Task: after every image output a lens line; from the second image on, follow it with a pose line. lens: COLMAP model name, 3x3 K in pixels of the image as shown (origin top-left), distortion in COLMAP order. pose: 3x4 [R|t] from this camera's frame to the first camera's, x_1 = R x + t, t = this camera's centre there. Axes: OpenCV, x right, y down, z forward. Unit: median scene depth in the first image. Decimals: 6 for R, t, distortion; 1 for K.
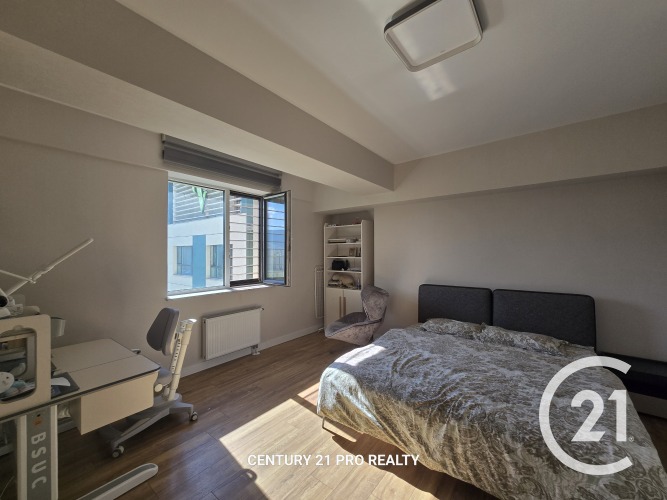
lens RADIAL K [[272.3, 0, 329.8], [0, 272.3, 251.5], [0, 0, 1]] dist [-0.000010, -0.000088]
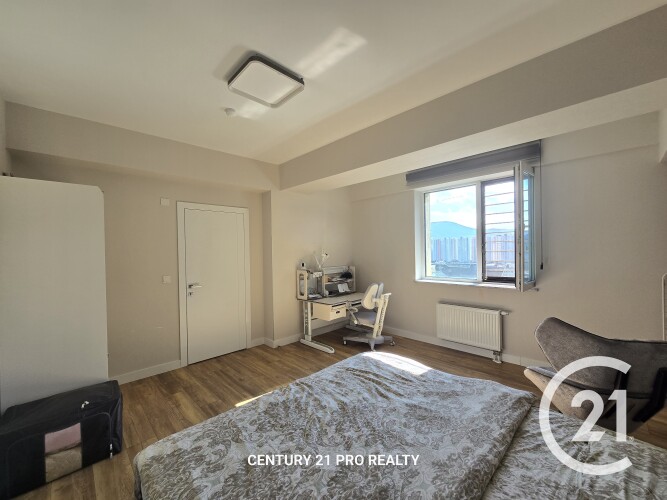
lens RADIAL K [[272.3, 0, 329.6], [0, 272.3, 251.1], [0, 0, 1]] dist [-0.000010, -0.000088]
pose [[-0.131379, 0.009692, -0.991285, 1.145809], [0.022526, 0.999723, 0.006789, 0.002738], [0.991076, -0.021438, -0.131561, 1.007476]]
